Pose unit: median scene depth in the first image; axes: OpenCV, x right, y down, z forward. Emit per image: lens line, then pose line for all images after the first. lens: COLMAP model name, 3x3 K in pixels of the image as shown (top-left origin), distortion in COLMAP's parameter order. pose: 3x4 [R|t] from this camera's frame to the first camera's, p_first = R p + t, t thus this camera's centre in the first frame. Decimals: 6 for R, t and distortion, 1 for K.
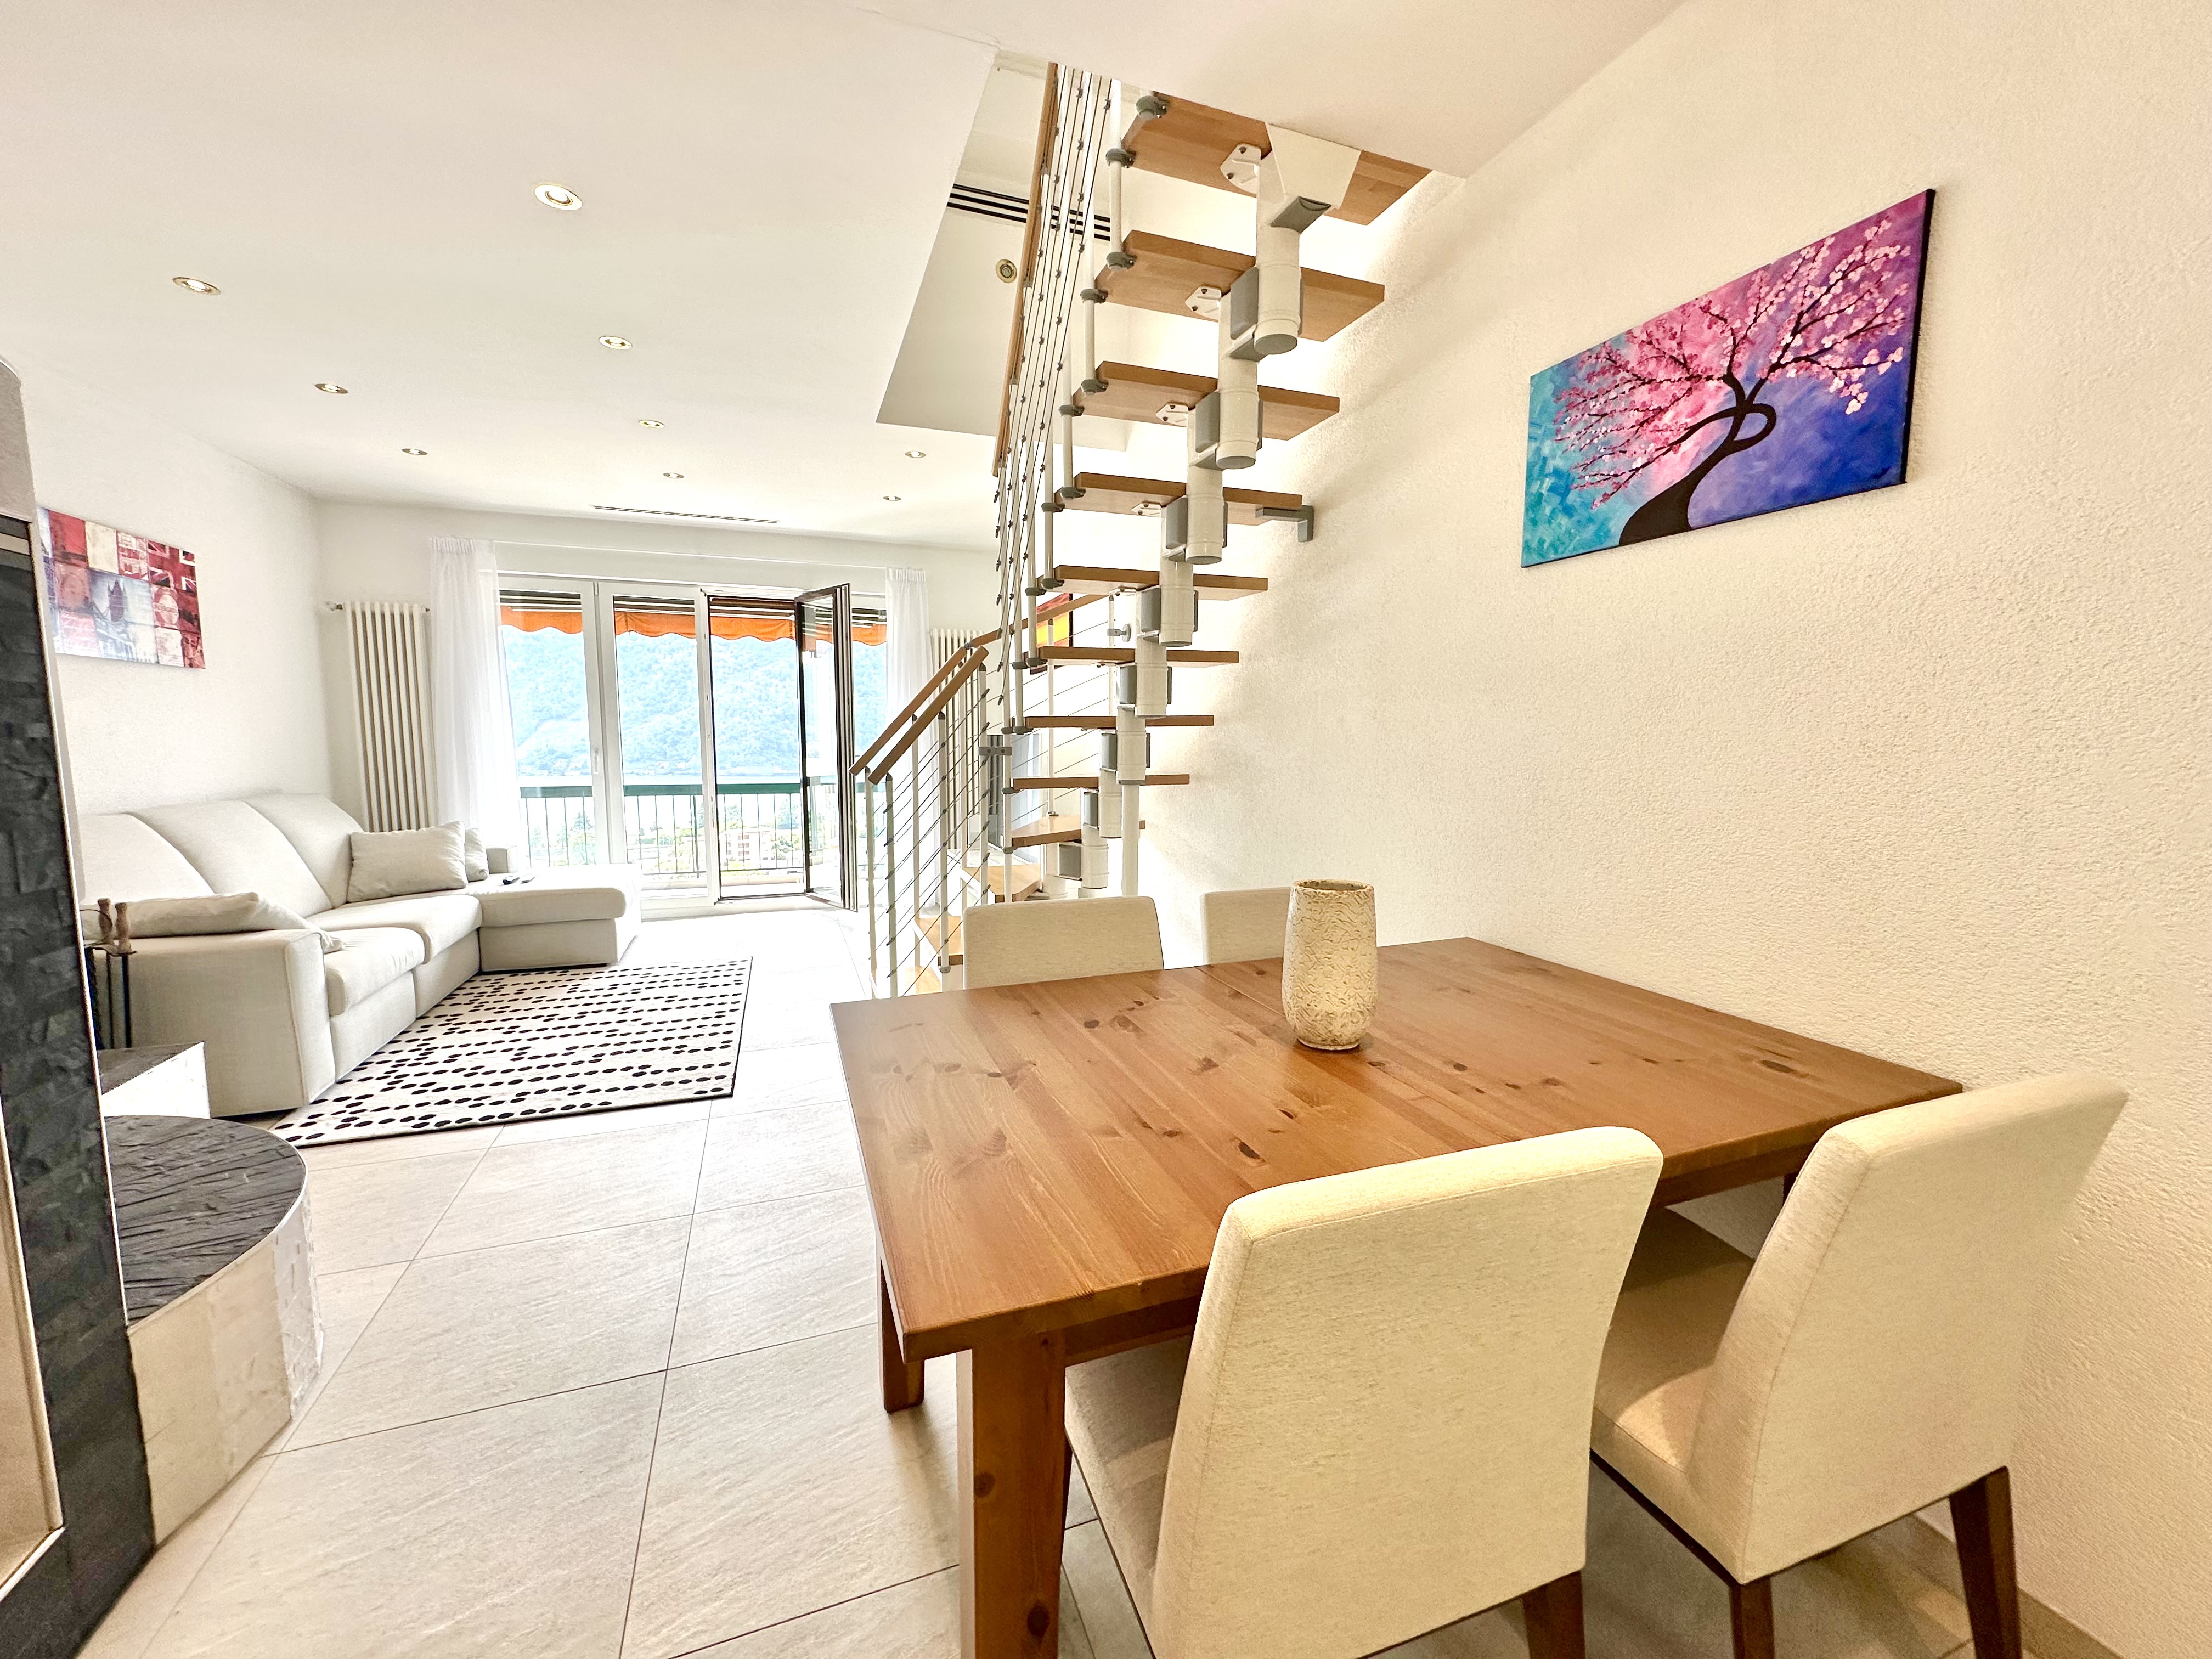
lens RADIAL K [[878.9, 0, 1106.5], [0, 878.9, 833.0], [0, 0, 1]] dist [-0.002350, -0.000181]
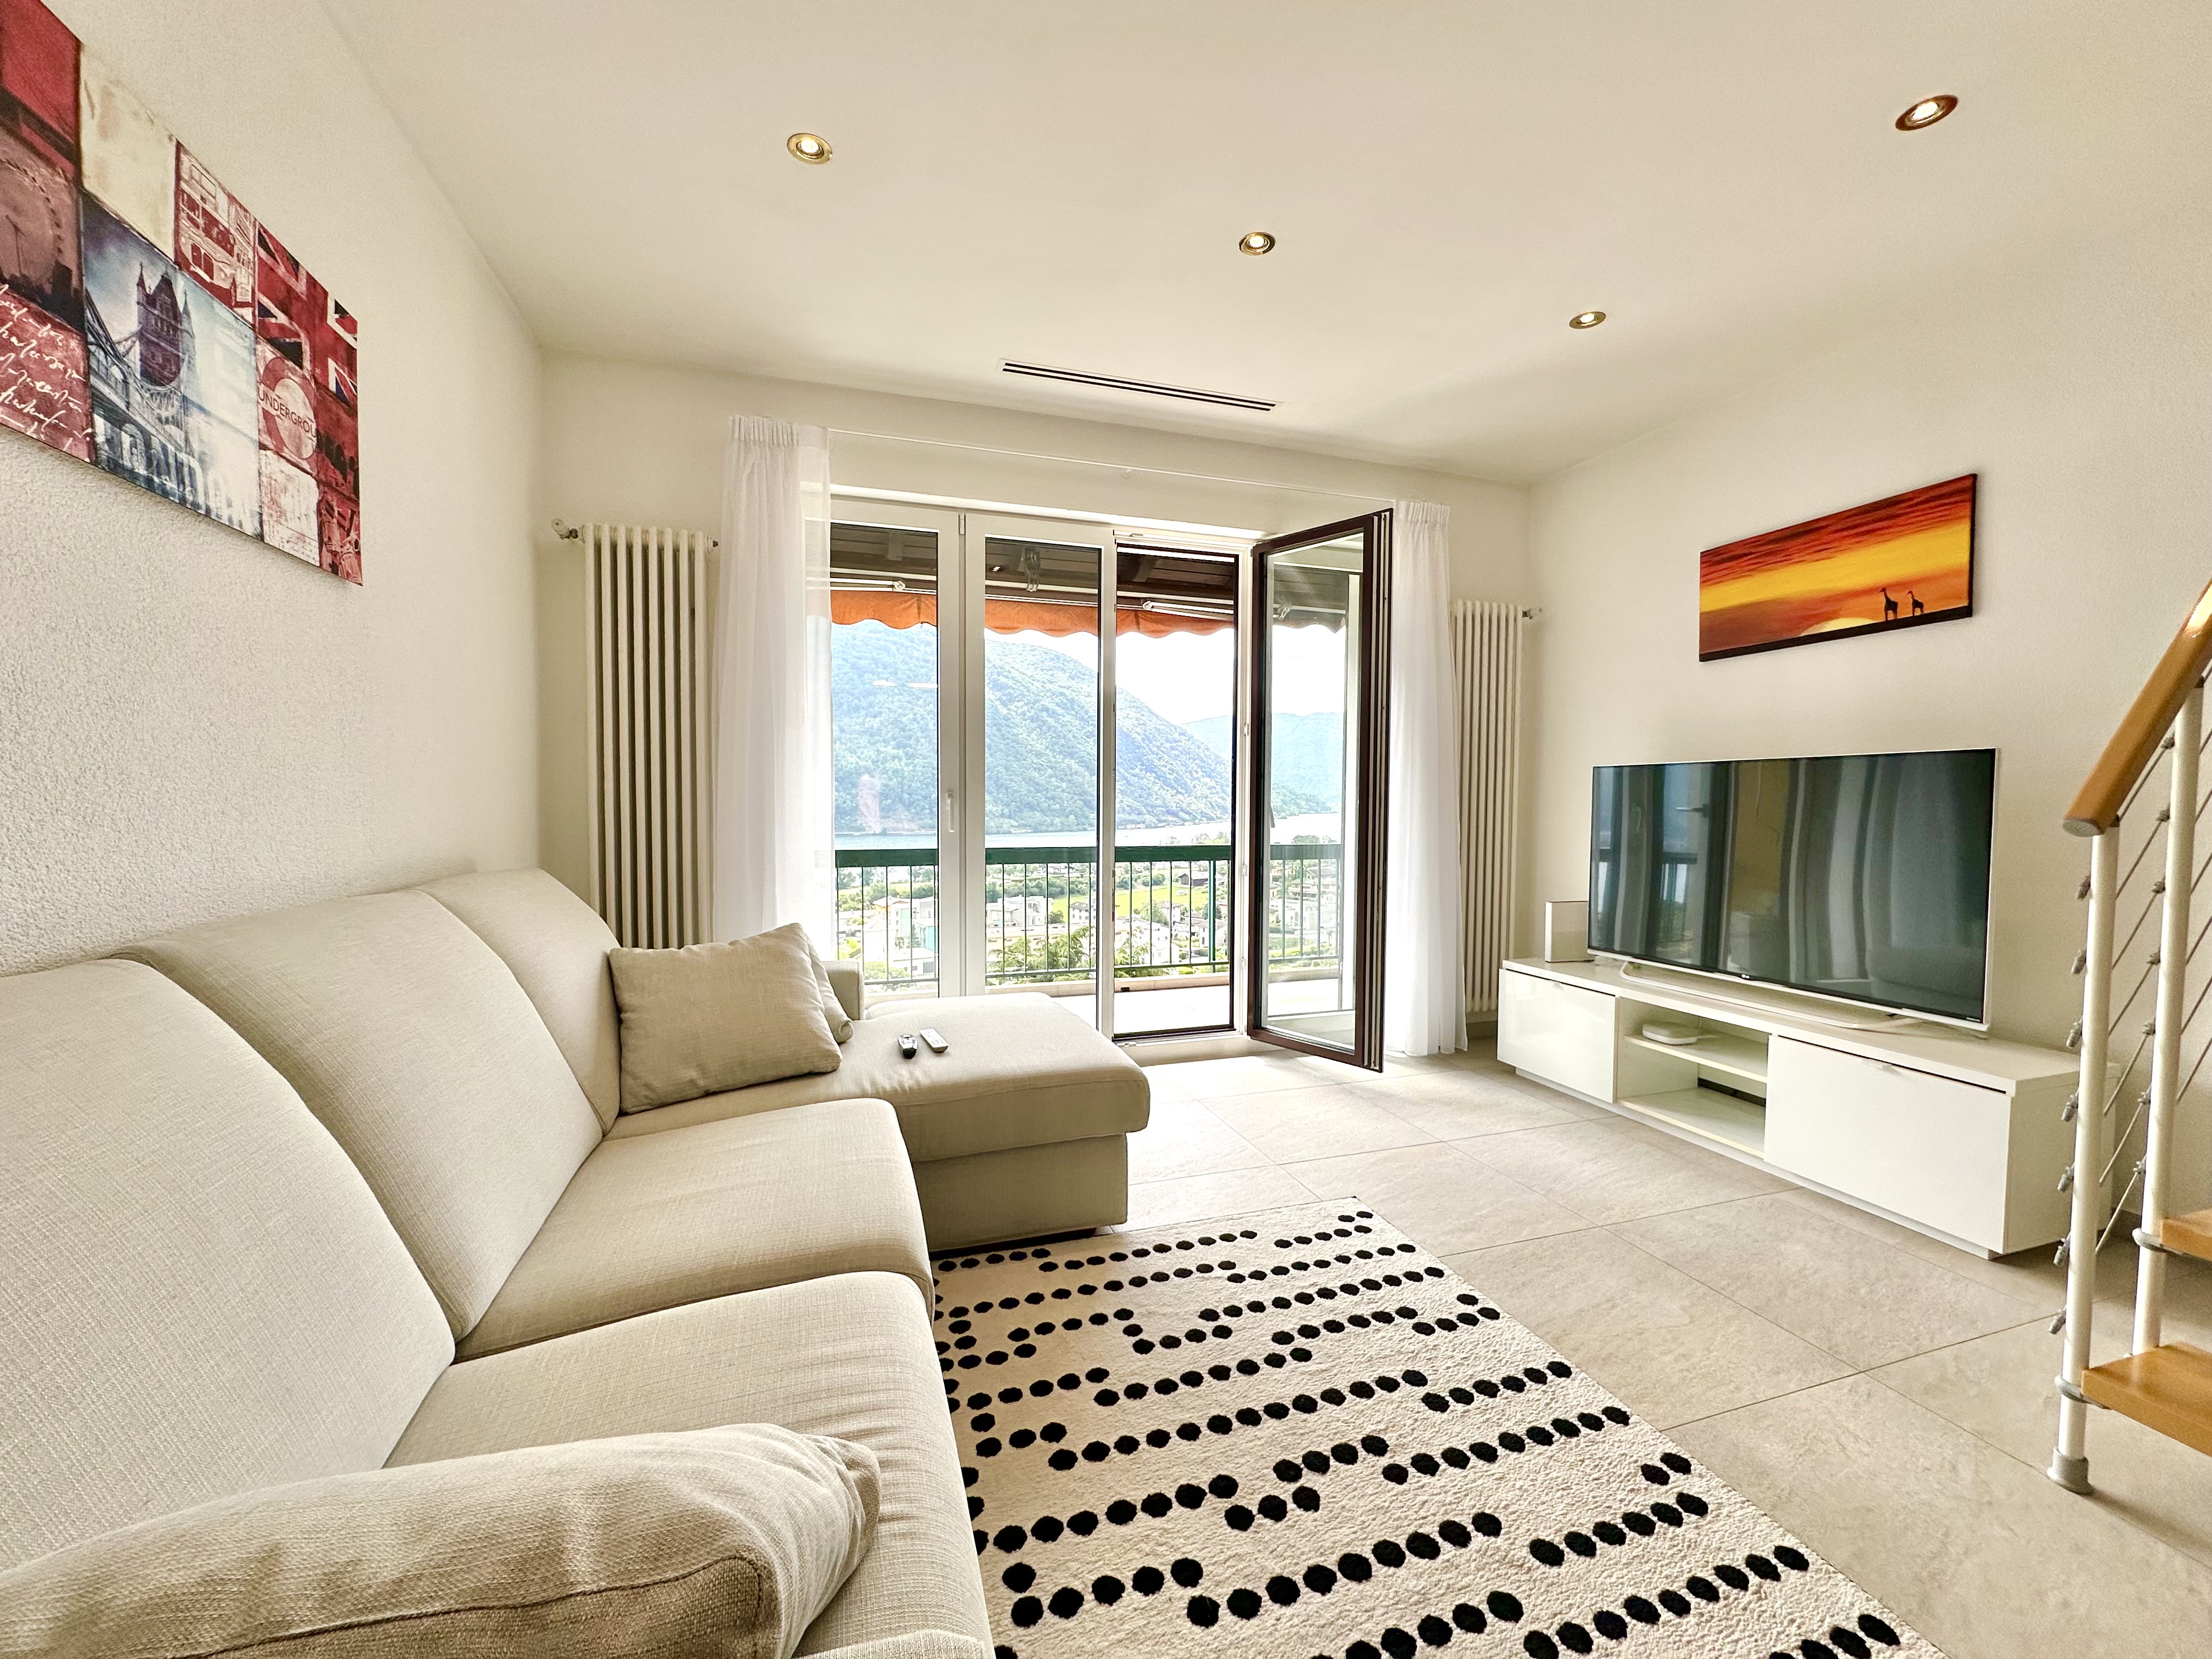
lens RADIAL K [[878.9, 0, 1106.5], [0, 878.9, 833.0], [0, 0, 1]] dist [-0.002350, -0.000181]
pose [[0.998961, 0.000799, -0.045559, -0.722182], [-0.003986, 0.997546, -0.069899, -0.041908], [0.045392, 0.070008, 0.996513, 0.668471]]
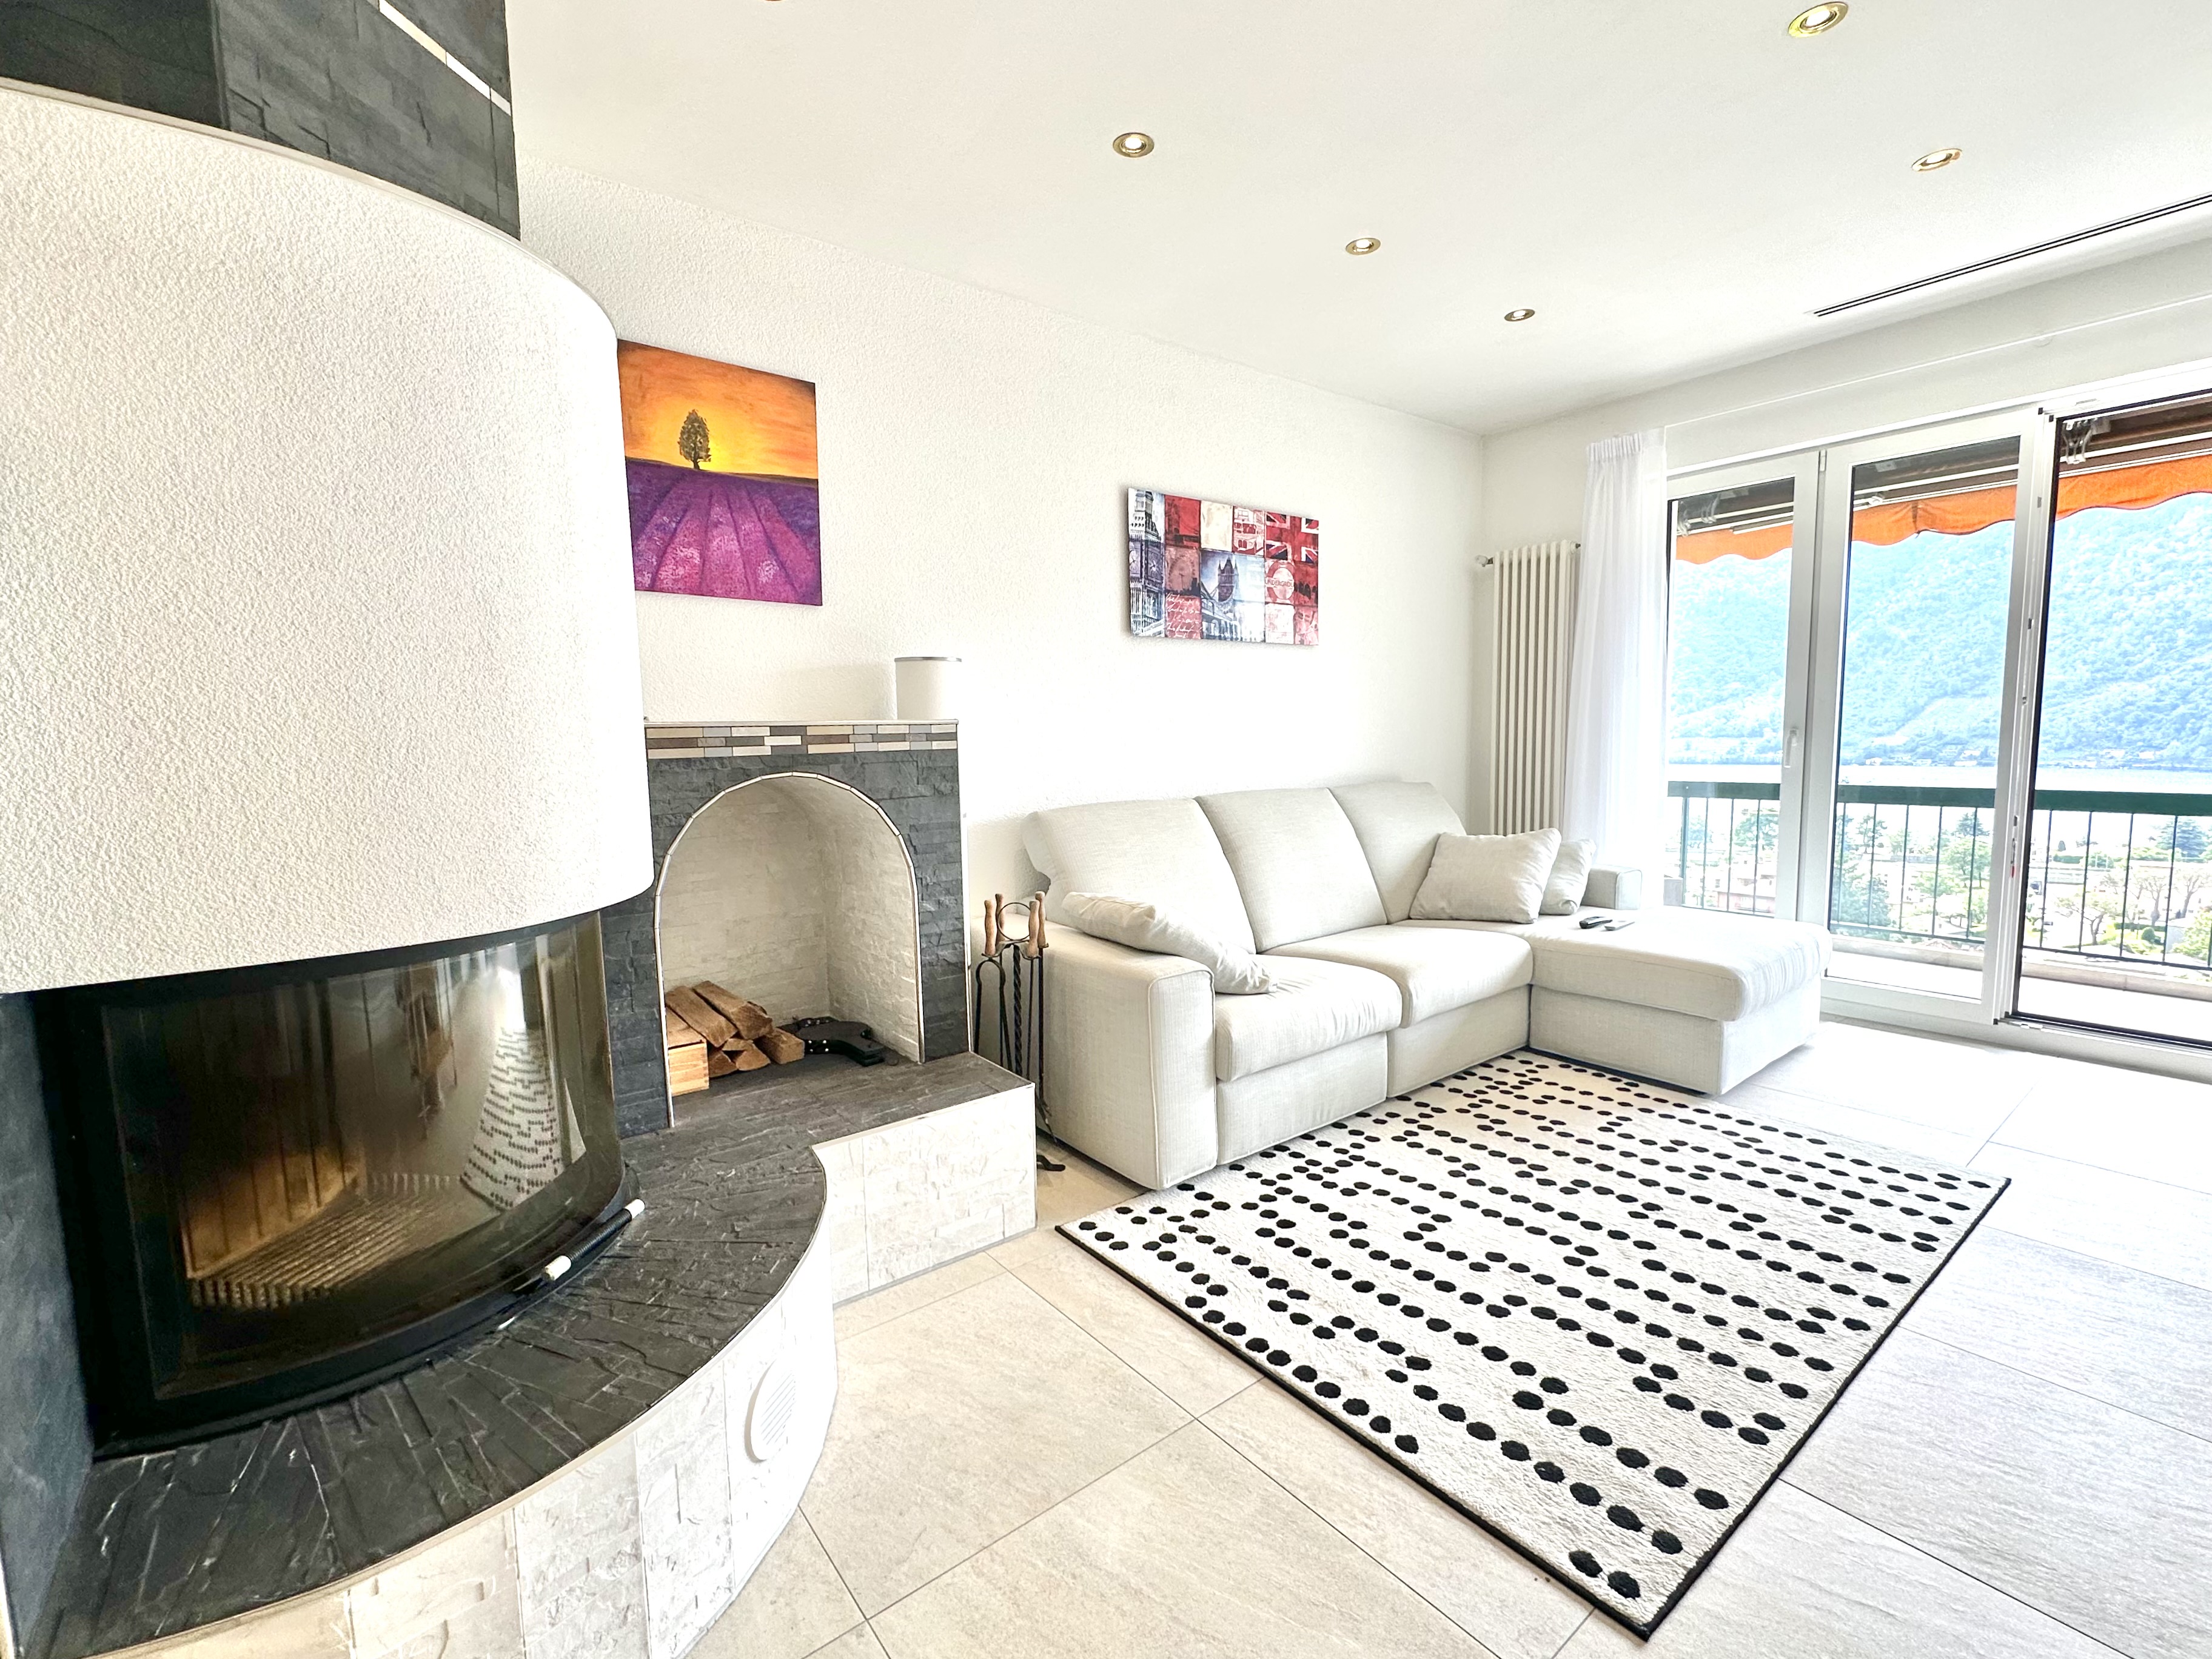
lens RADIAL K [[976.4, 0, 1106.0], [0, 976.4, 829.5], [0, 0, 1]] dist [-0.003124, 0.000110]
pose [[0.297690, 0.084157, -0.950946, -0.111490], [-0.082168, 0.994669, 0.062304, -0.043860], [0.951120, 0.059590, 0.303018, 0.546534]]
